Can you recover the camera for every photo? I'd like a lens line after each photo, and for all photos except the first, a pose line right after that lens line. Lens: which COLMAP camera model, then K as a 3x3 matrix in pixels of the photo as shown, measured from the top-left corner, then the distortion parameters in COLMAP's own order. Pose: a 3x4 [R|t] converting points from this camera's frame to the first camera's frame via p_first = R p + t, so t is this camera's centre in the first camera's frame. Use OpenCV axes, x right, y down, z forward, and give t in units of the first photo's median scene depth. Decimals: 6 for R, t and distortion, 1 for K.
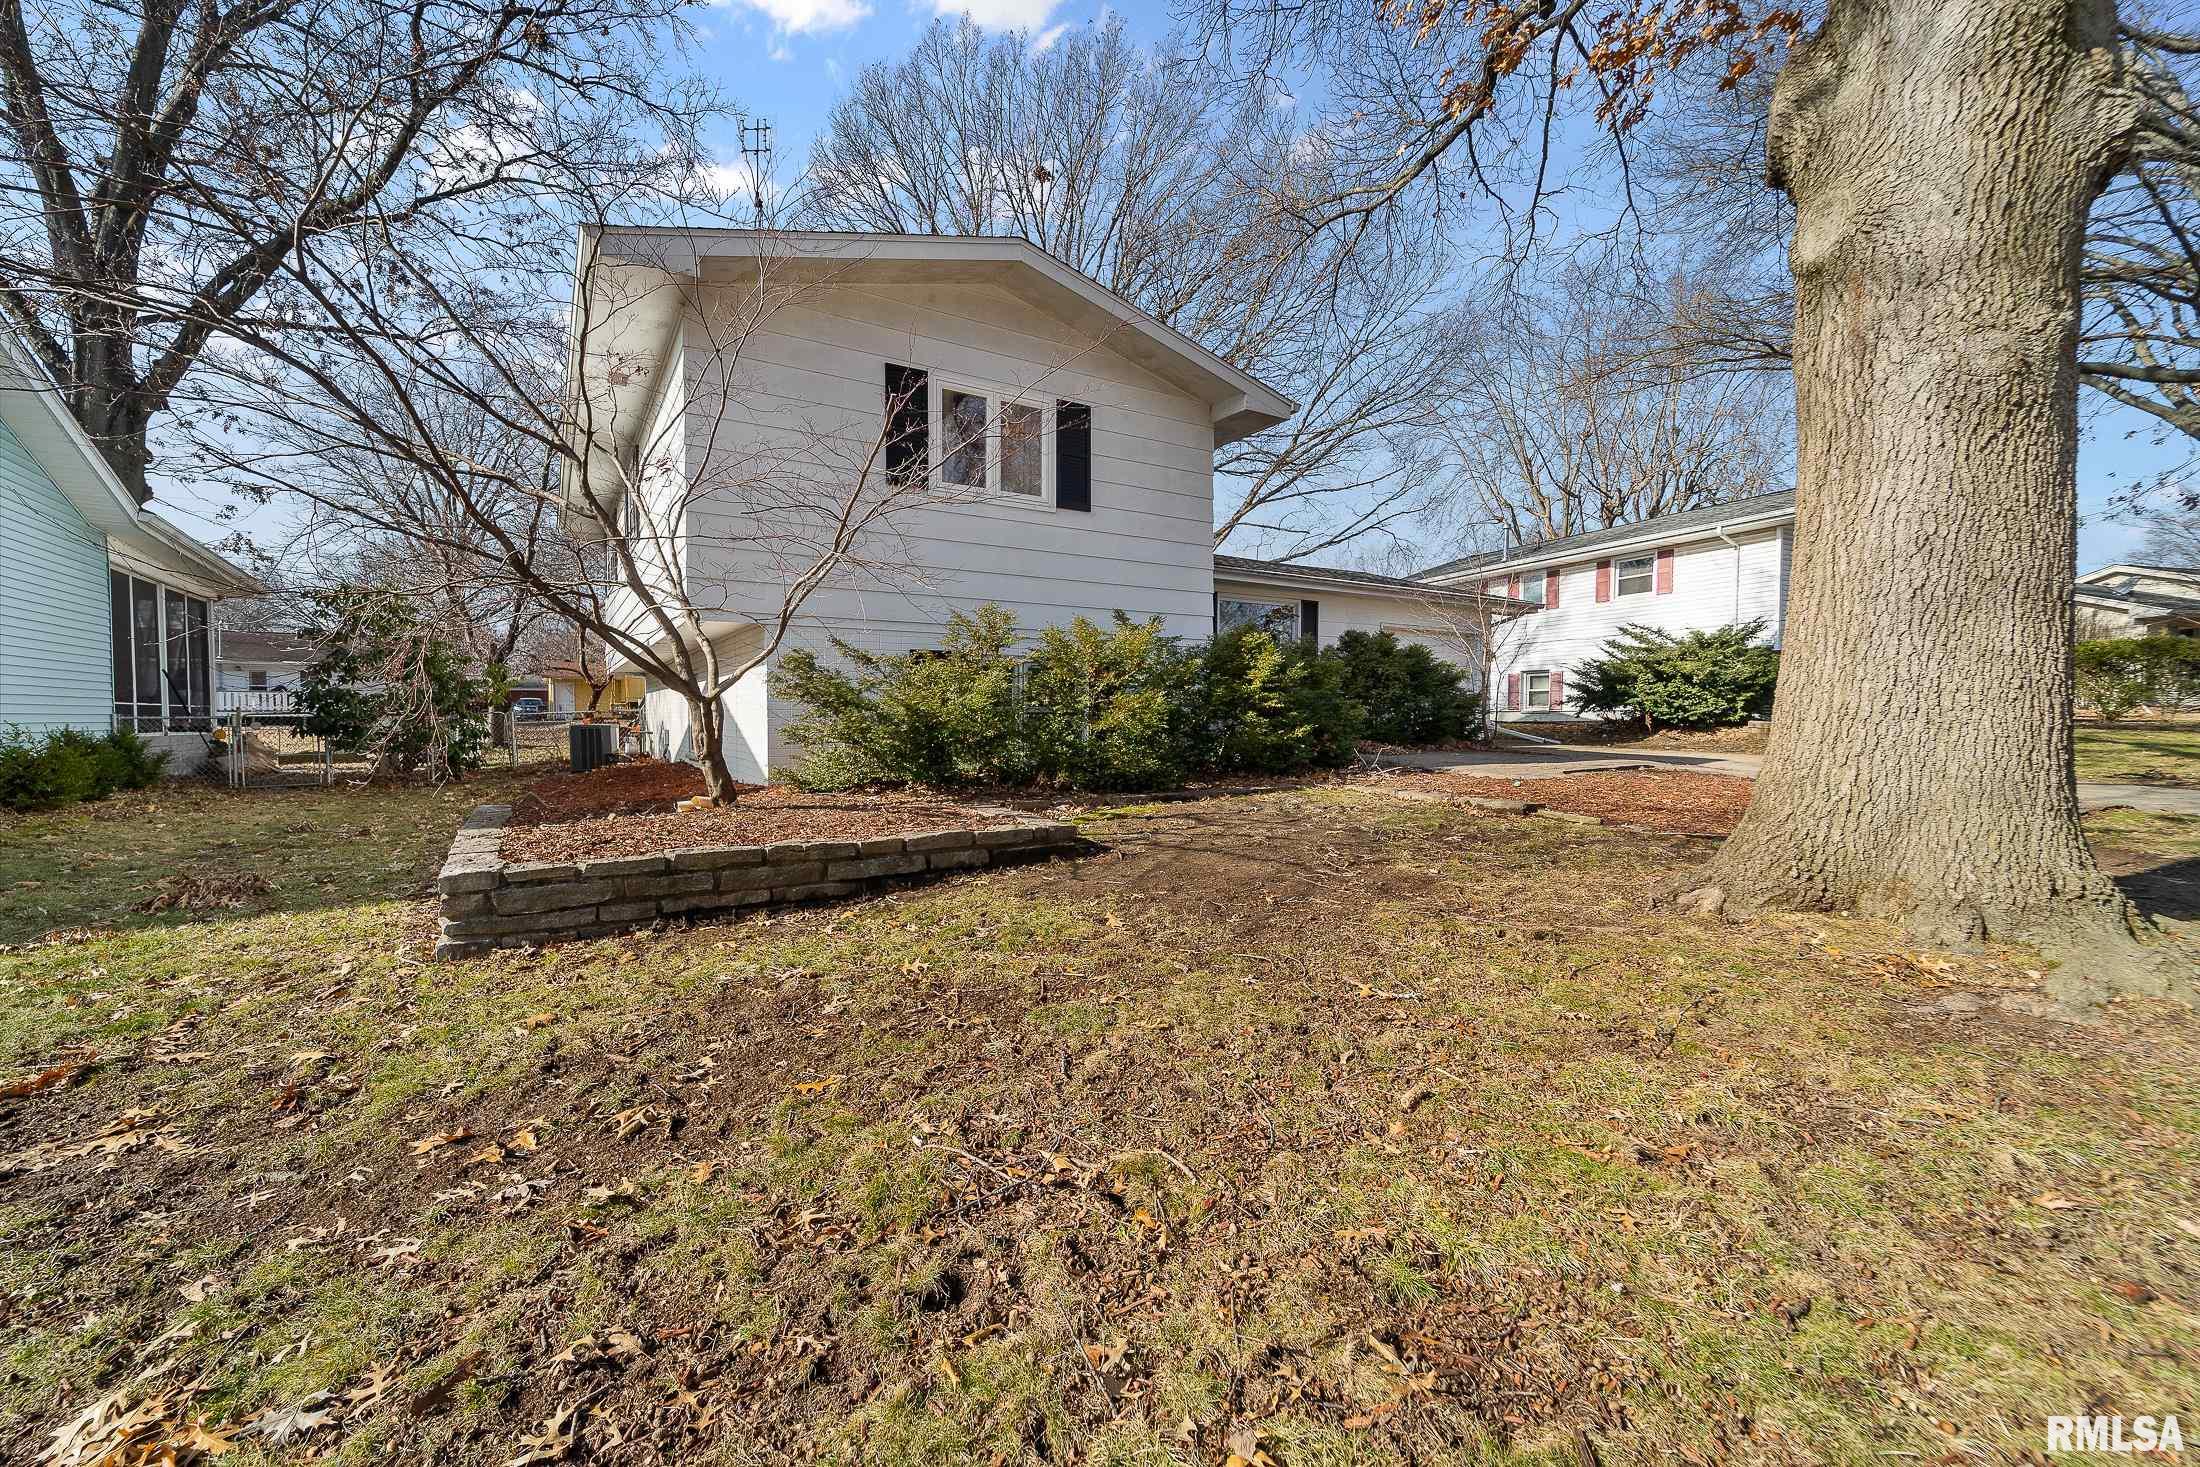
lens RADIAL K [[870.0, 0, 1100.0], [0, 870.0, 733.5], [0, 0, 1]] dist [-0.001052, -0.000157]
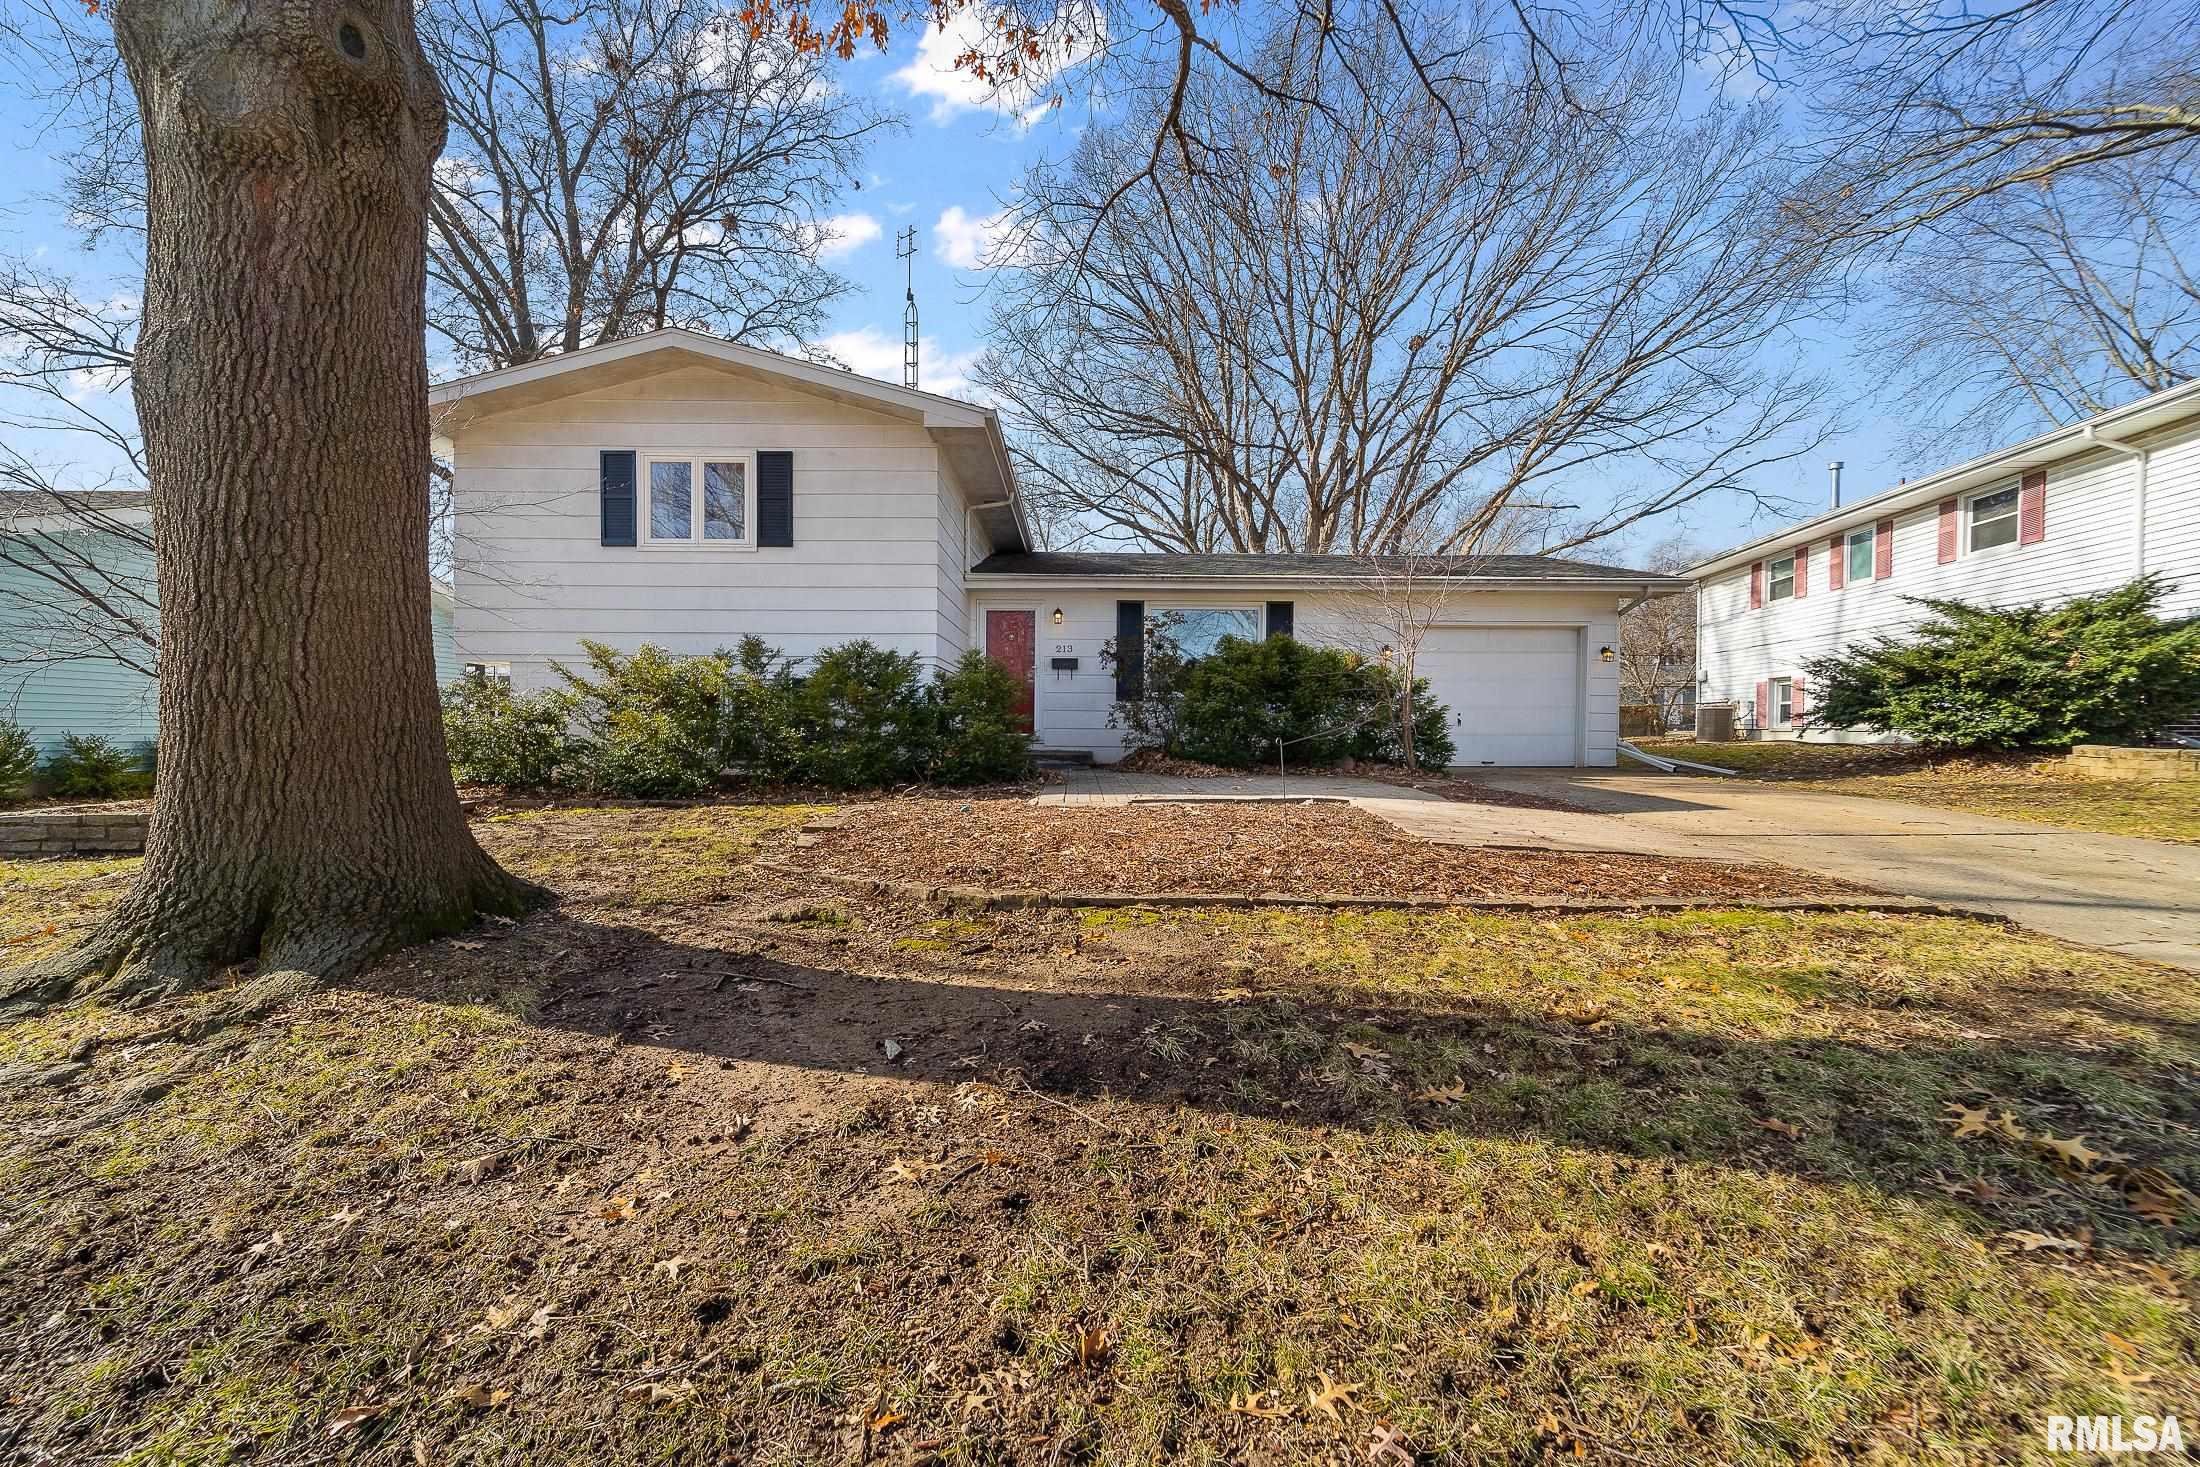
lens RADIAL K [[904.3, 0, 1100.0], [0, 904.3, 733.5], [0, 0, 1]] dist [-0.010039, -0.000629]
pose [[0.860415, 0.001029, -0.509594, 0.504871], [-0.012685, 0.999731, -0.019399, -0.002032], [0.509437, 0.023155, 0.860196, 0.129282]]
